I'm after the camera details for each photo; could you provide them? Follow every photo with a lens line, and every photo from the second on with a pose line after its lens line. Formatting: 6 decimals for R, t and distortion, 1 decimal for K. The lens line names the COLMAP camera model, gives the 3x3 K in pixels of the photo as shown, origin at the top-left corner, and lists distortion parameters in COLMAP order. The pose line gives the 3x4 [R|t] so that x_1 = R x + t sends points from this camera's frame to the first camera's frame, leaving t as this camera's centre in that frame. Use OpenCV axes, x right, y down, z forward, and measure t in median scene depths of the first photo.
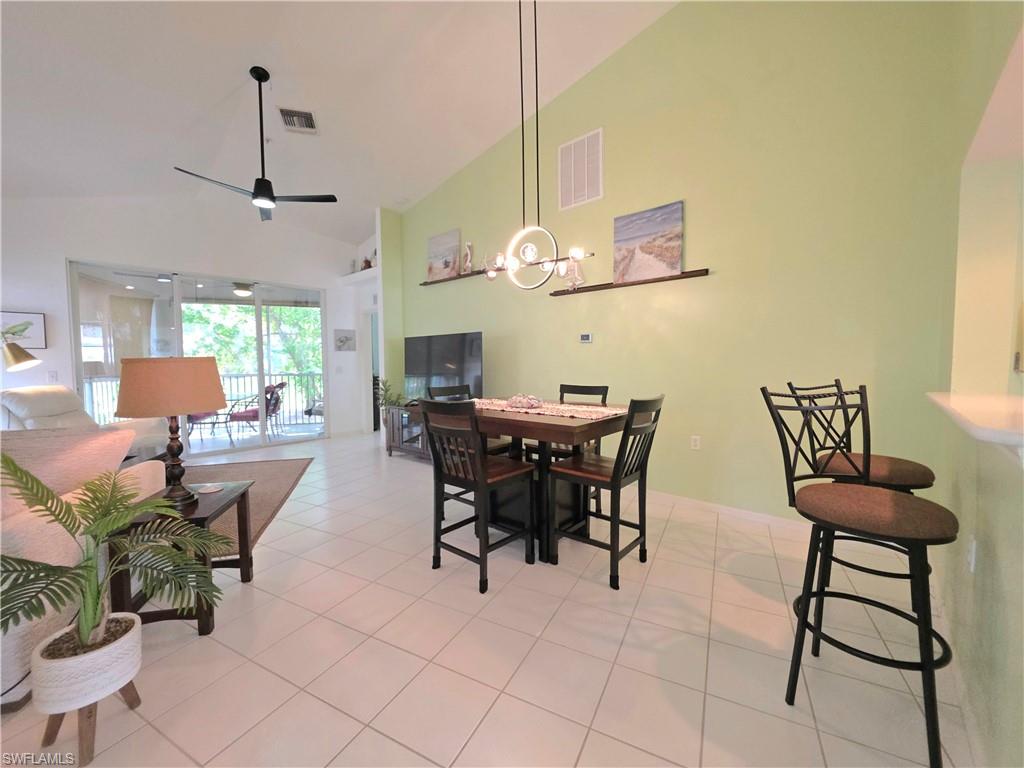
lens RADIAL K [[412.0, 0, 510.8], [0, 412.0, 382.0], [0, 0, 1]] dist [0.000376, 0.000079]
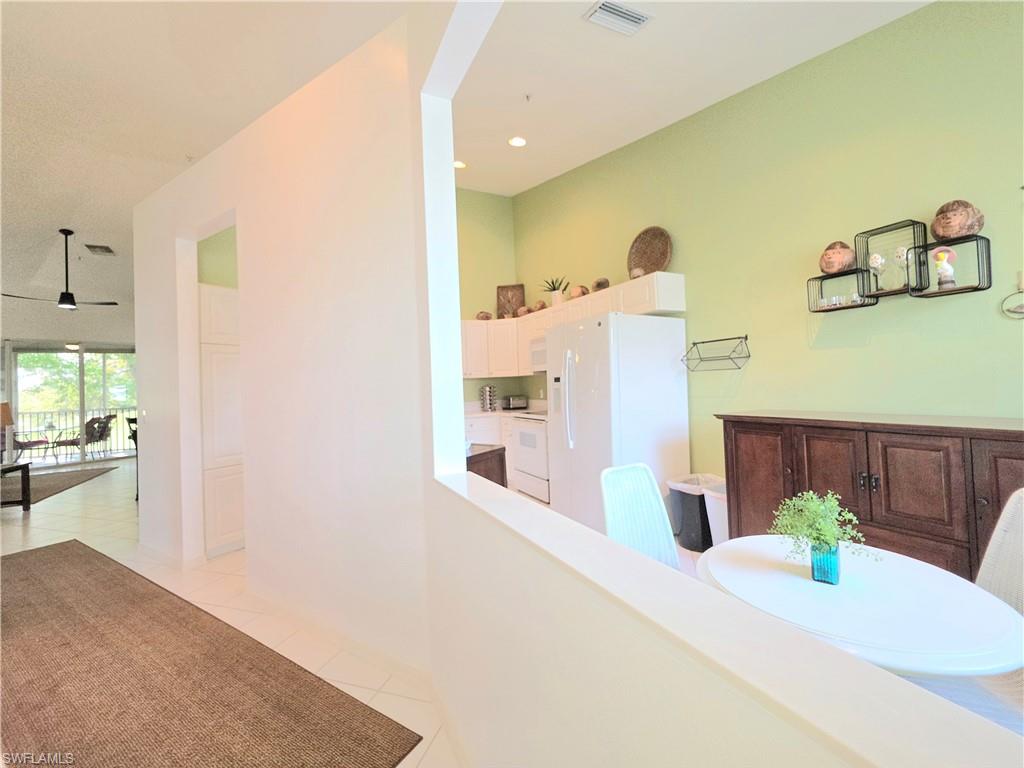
lens RADIAL K [[412.0, 0, 510.8], [0, 412.0, 382.0], [0, 0, 1]] dist [0.000376, 0.000079]
pose [[0.984073, -0.017179, 0.176934, 0.861632], [0.028212, 0.997798, -0.060031, 0.019256], [-0.175514, 0.064066, 0.982390, -0.925889]]
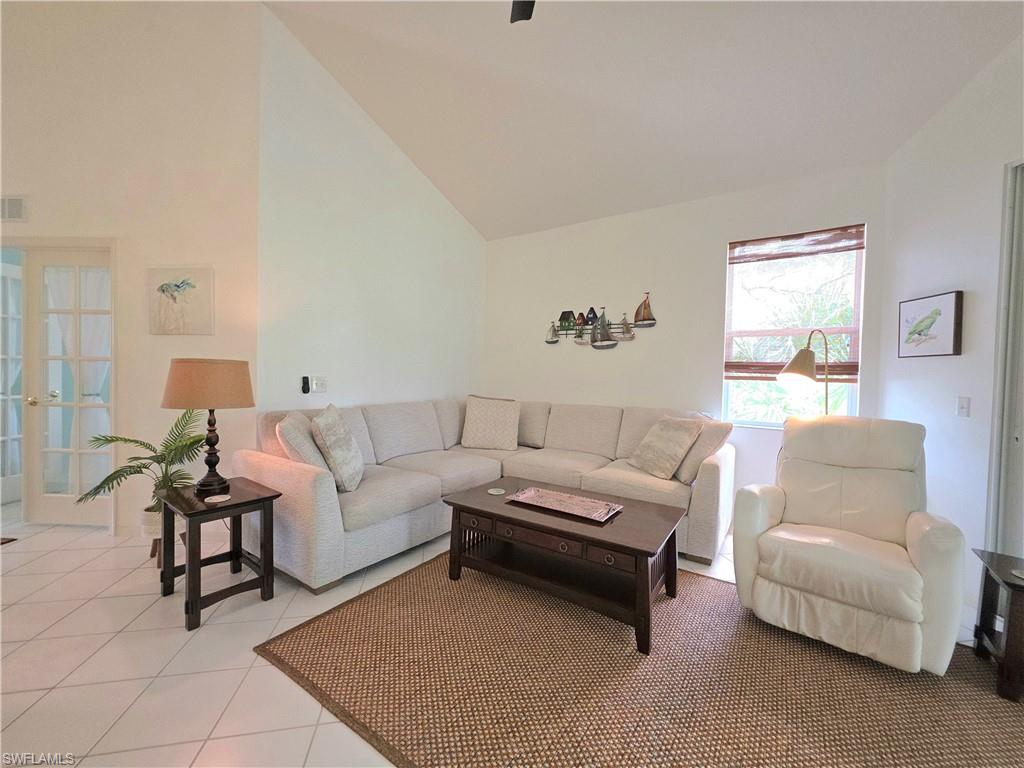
lens RADIAL K [[412.0, 0, 510.8], [0, 412.0, 382.0], [0, 0, 1]] dist [0.000376, 0.000079]
pose [[-0.780616, -0.000966, -0.625010, -0.386012], [-0.050960, 0.996768, 0.062107, -0.057660], [0.622930, 0.080332, -0.778142, 1.245557]]
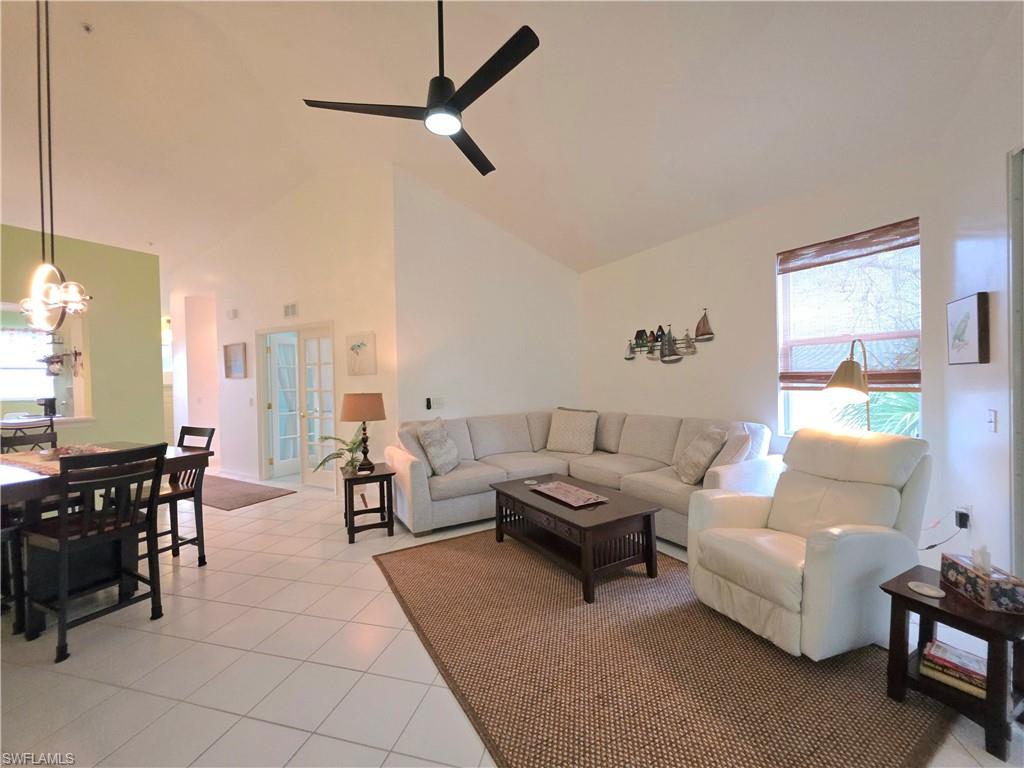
lens RADIAL K [[412.0, 0, 510.8], [0, 412.0, 382.0], [0, 0, 1]] dist [0.000376, 0.000079]
pose [[-0.975038, 0.027486, -0.220331, -0.554311], [0.014913, 0.998174, 0.058527, -0.112396], [0.221538, 0.053780, -0.973668, 1.591442]]
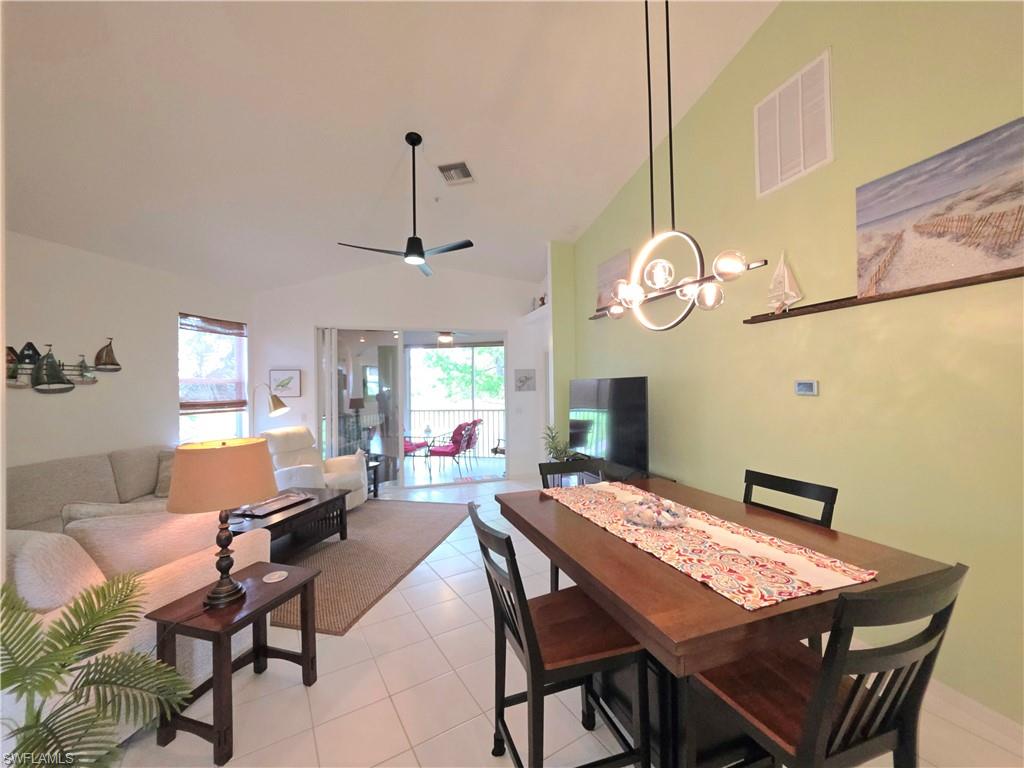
lens RADIAL K [[412.0, 0, 510.8], [0, 412.0, 382.0], [0, 0, 1]] dist [0.000376, 0.000079]
pose [[0.859951, -0.012690, -0.510218, 0.125090], [-0.015644, 0.998566, -0.051203, -0.083311], [0.510136, 0.052014, 0.858519, 0.259384]]
